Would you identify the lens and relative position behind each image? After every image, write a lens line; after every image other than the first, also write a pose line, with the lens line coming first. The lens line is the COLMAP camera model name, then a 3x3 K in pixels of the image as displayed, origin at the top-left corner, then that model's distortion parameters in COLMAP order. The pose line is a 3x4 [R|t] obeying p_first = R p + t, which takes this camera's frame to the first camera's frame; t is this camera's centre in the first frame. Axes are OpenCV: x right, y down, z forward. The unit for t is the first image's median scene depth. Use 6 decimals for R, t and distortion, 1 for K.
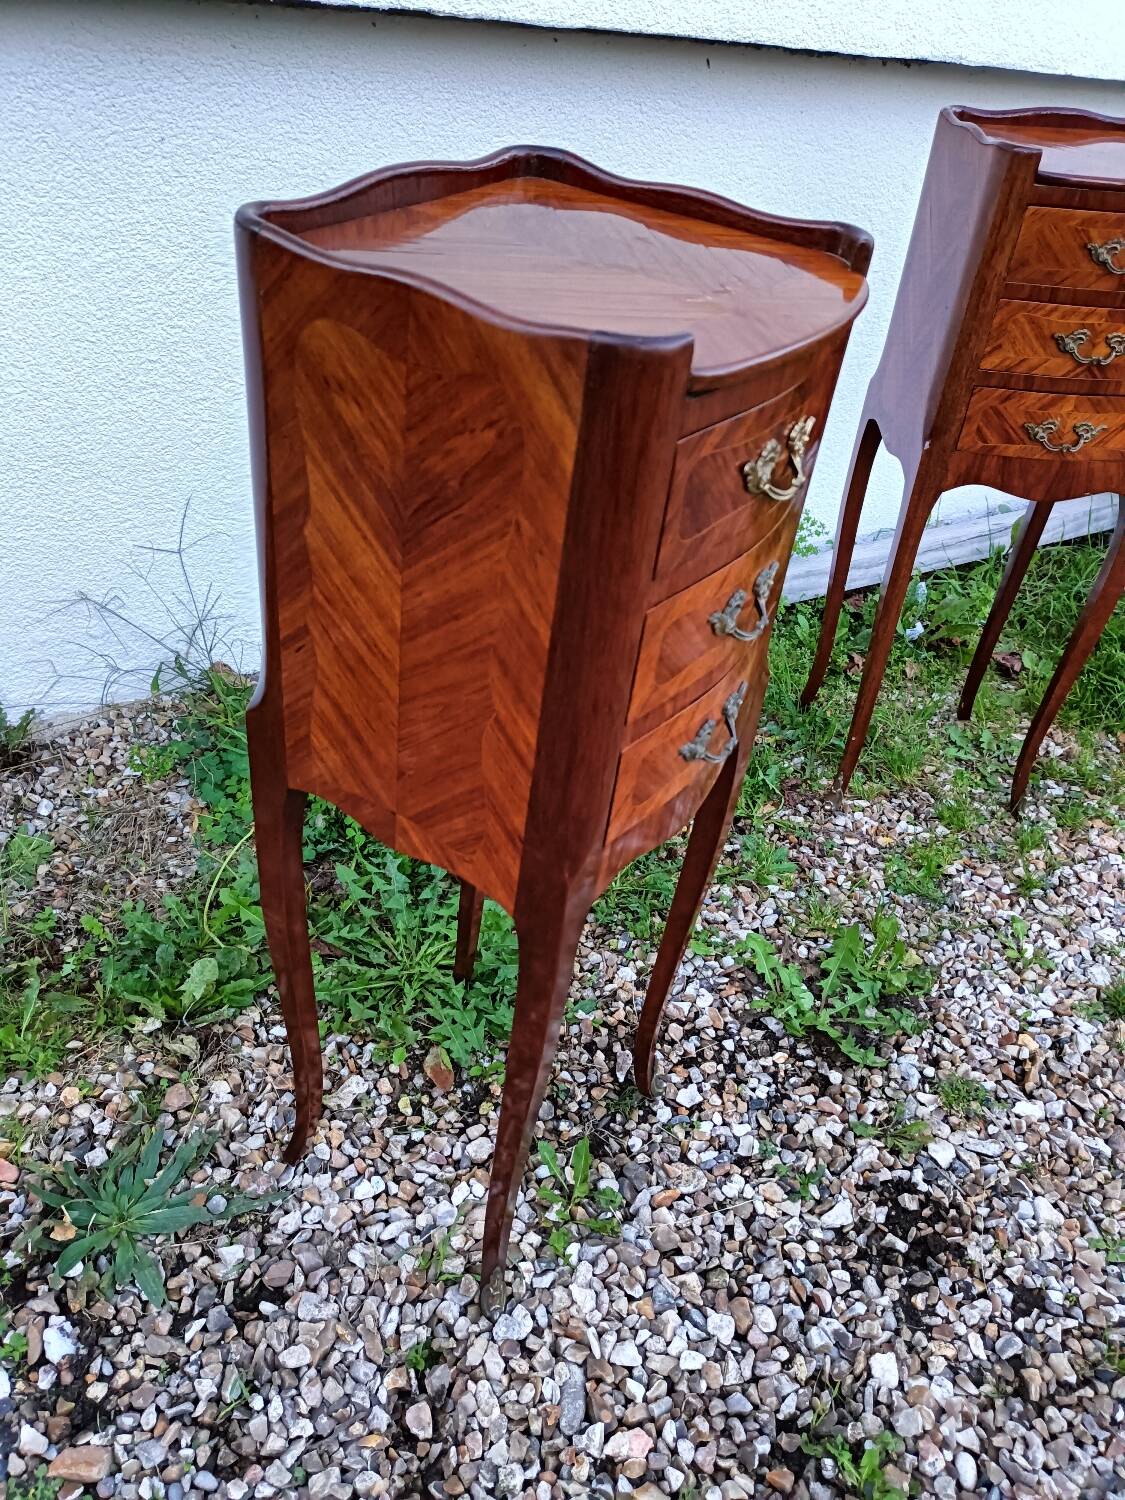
lens RADIAL K [[1125.5, 0, 568.1], [0, 1125.5, 740.8], [0, 0, 1]] dist [0.019330, -0.008633]
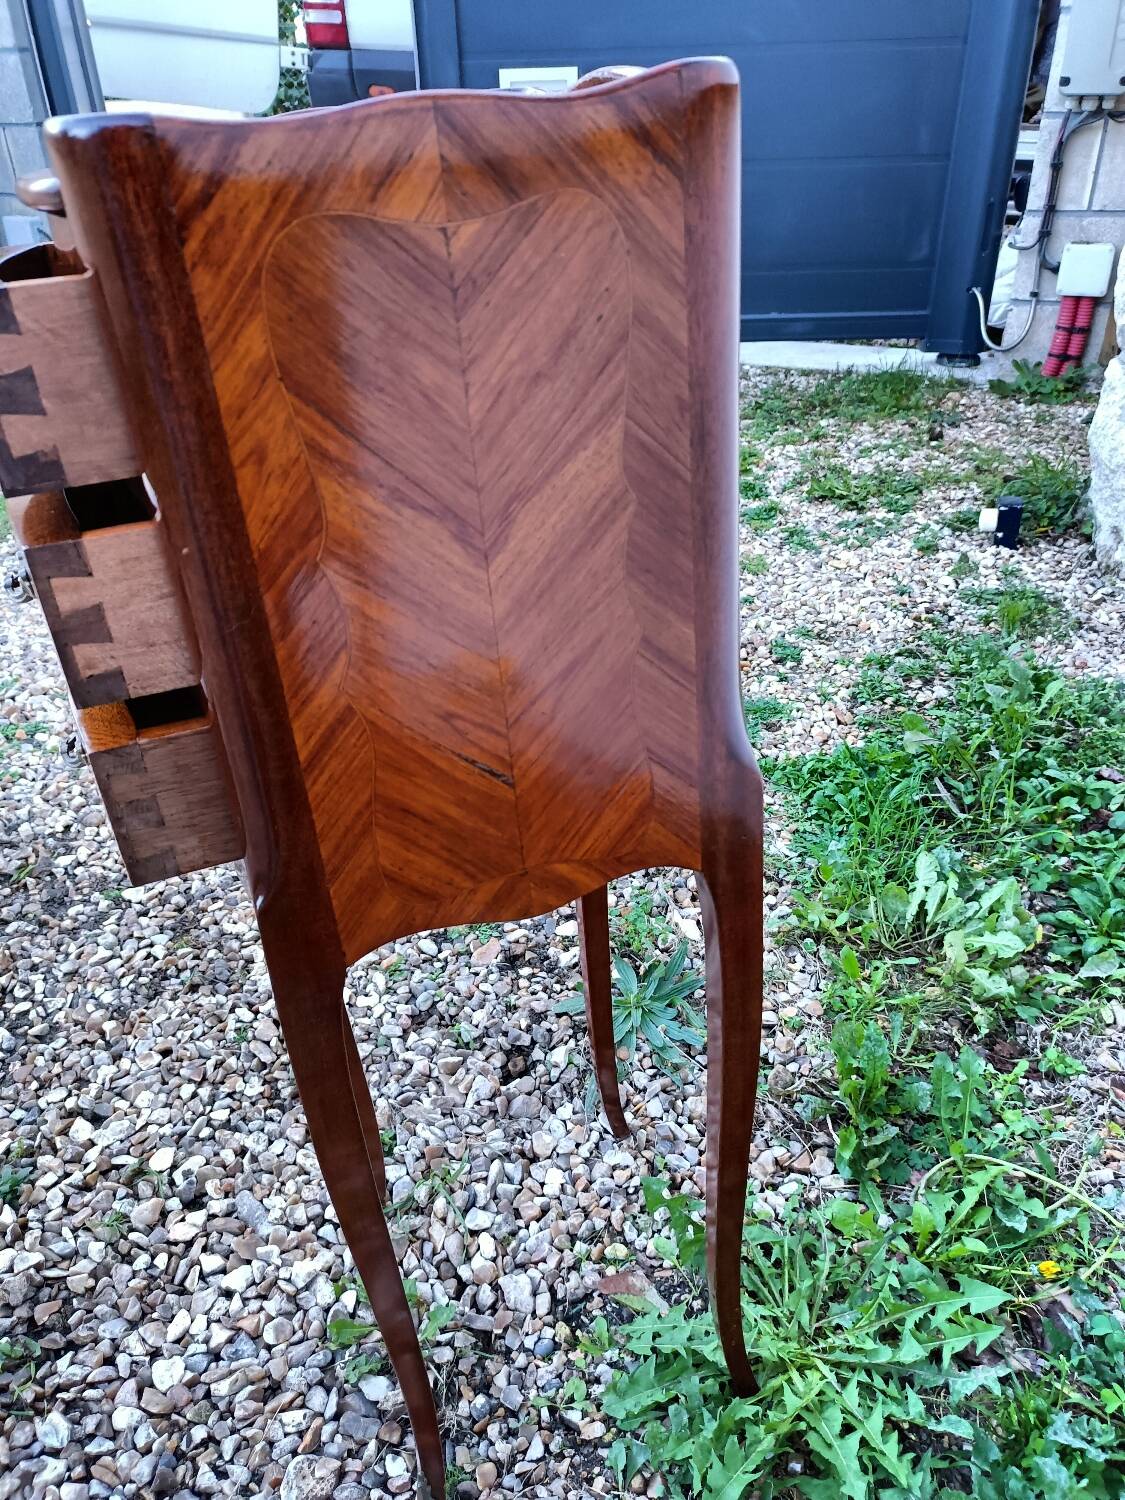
lens RADIAL K [[1123.9, 0, 561.9], [0, 1123.9, 751.8], [0, 0, 1]] dist [0.020444, -0.016560]
pose [[-0.635932, 0.334279, -0.695592, 0.341410], [-0.469413, 0.547879, 0.692445, -0.441441], [0.612570, 0.766868, -0.191499, 0.856254]]
